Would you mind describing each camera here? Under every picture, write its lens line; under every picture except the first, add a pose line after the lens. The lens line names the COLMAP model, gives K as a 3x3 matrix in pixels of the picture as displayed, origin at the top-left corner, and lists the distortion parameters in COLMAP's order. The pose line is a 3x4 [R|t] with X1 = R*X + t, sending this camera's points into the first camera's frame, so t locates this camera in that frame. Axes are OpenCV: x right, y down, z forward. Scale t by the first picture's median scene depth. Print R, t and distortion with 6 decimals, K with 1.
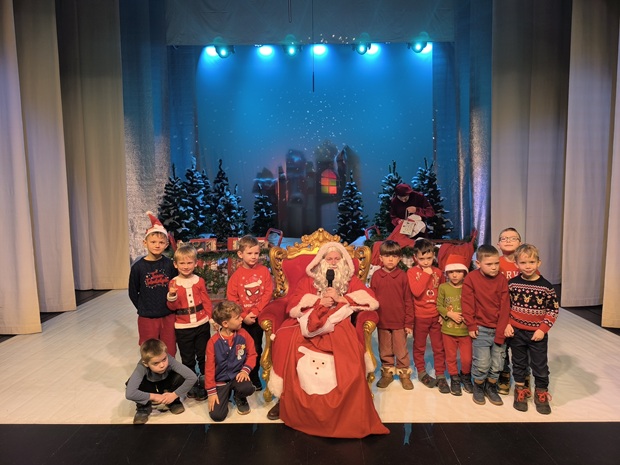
lens RADIAL K [[412.2, 0, 310.0], [0, 412.2, 232.5], [0, 0, 1]] dist [0.005021, -0.002789]
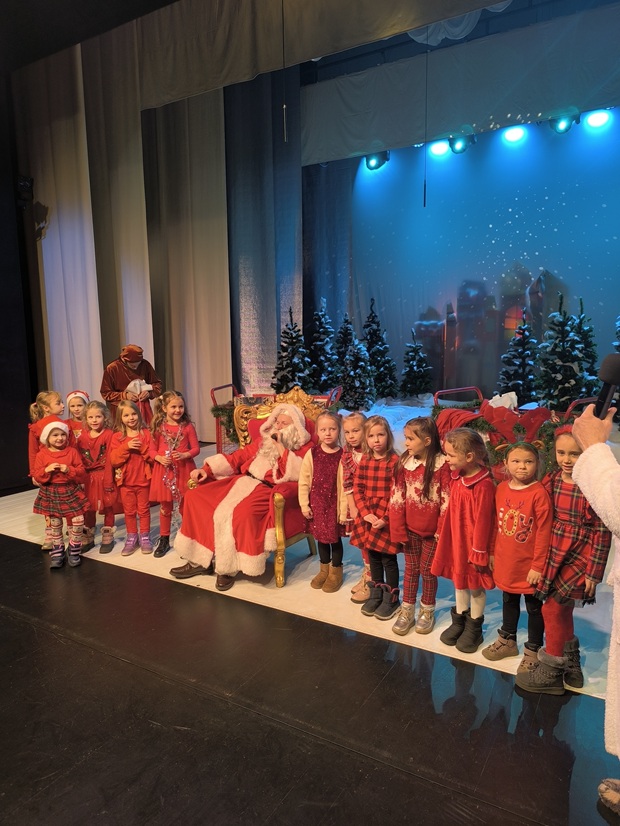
lens RADIAL K [[549.2, 0, 310.0], [0, 549.2, 413.0], [0, 0, 1]] dist [0.005021, -0.002789]
pose [[0.879065, 0.058002, -0.473161, 0.191267], [-0.038679, 0.997976, 0.050475, -0.004303], [0.475131, -0.026070, 0.879529, 0.001110]]
